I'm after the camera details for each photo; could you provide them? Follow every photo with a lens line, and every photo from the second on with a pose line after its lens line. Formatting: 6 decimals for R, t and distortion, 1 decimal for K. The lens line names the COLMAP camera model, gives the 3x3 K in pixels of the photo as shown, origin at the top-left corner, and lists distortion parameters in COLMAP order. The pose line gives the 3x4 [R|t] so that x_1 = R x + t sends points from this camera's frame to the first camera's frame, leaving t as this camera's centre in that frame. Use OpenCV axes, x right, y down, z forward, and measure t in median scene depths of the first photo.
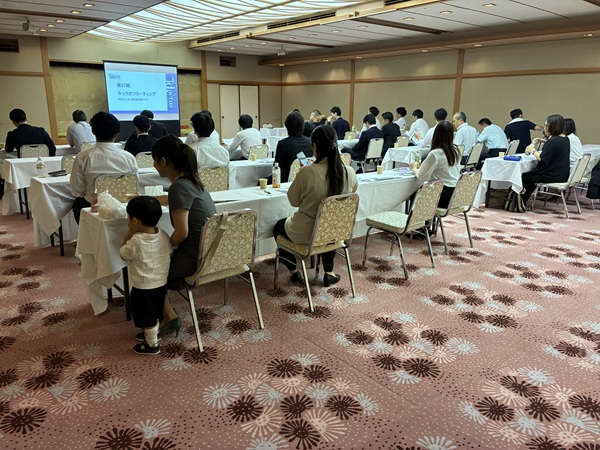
lens RADIAL K [[451.6, 0, 302.7], [0, 451.6, 223.3], [0, 0, 1]] dist [0.019782, -0.025388]
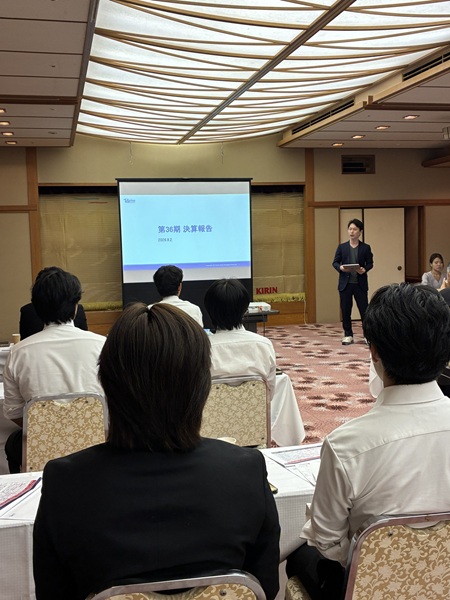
lens RADIAL K [[710.1, 0, 222.9], [0, 710.1, 295.4], [0, 0, 1]] dist [0.034415, 0.000000]
pose [[0.897538, -0.002555, -0.440930, 0.061354], [-0.077590, 0.983465, -0.163637, -0.079665], [0.434057, 0.181082, 0.882499, 0.291881]]
